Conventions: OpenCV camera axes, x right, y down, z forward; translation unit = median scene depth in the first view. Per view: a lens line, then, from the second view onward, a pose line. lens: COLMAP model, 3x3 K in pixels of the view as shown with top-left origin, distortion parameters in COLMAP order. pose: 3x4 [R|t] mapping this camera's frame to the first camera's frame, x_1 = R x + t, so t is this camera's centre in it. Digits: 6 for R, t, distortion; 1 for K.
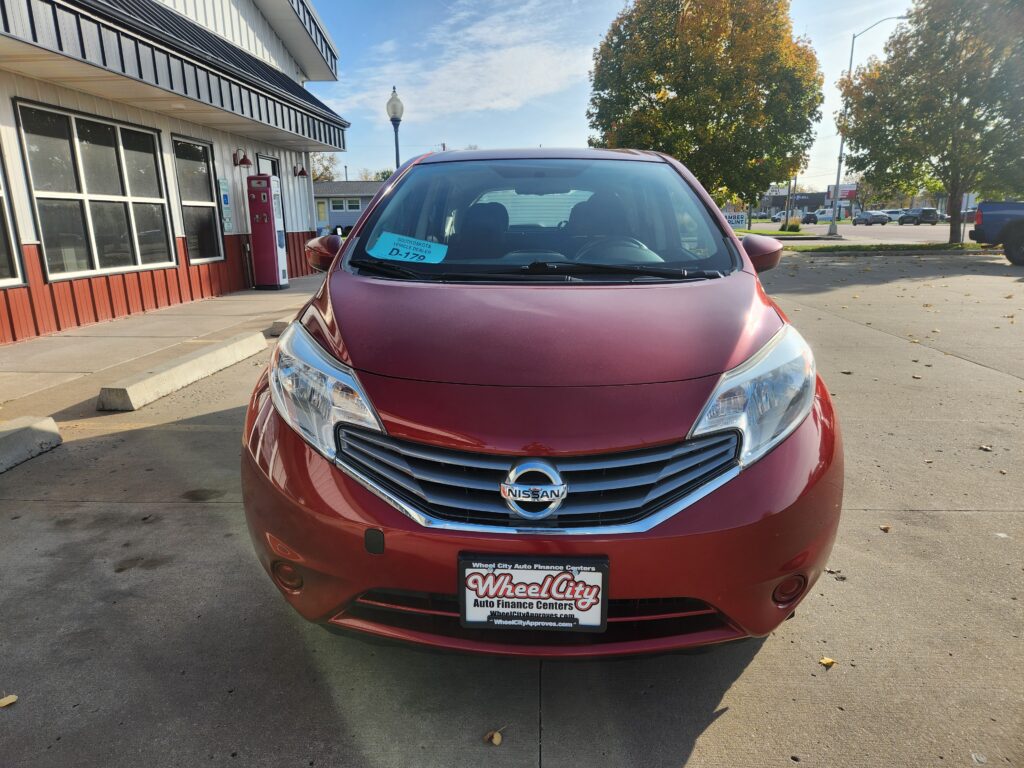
lens RADIAL K [[694.1, 0, 512.0], [0, 694.1, 384.0], [0, 0, 1]] dist [-0.004986, -0.002316]
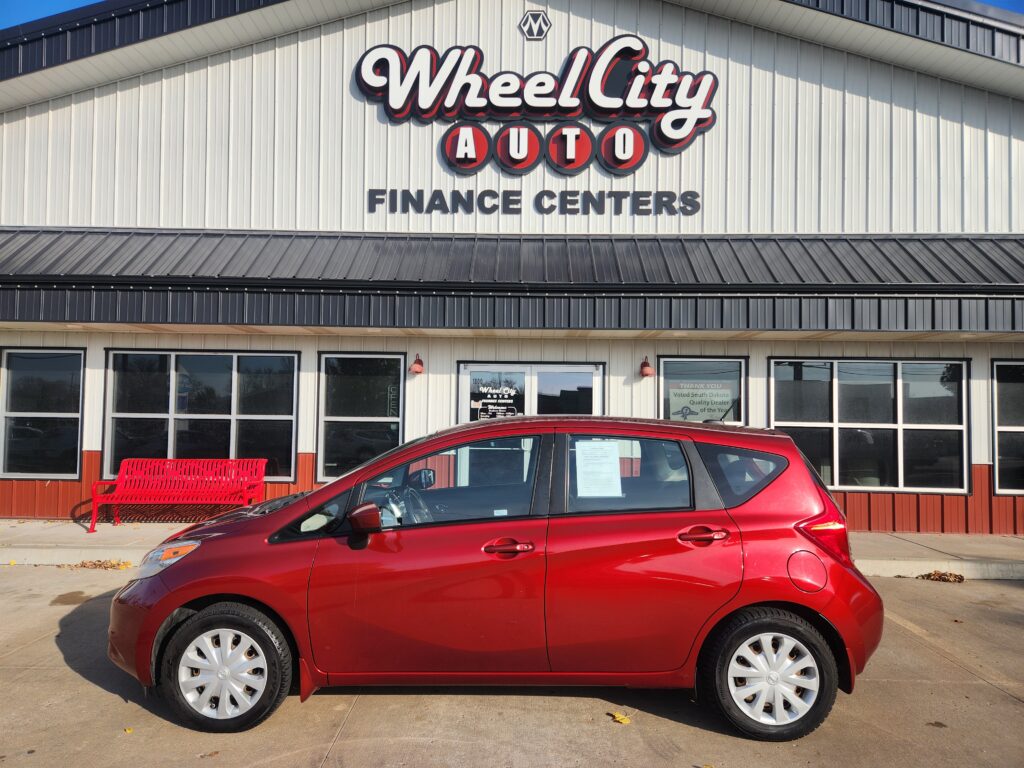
lens RADIAL K [[694.1, 0, 512.0], [0, 694.1, 384.0], [0, 0, 1]] dist [-0.004986, -0.002316]
pose [[0.021131, -0.024284, -0.999482, 0.495263], [-0.243550, 0.969464, -0.028704, -0.146621], [0.969658, 0.244030, 0.014572, 0.366335]]
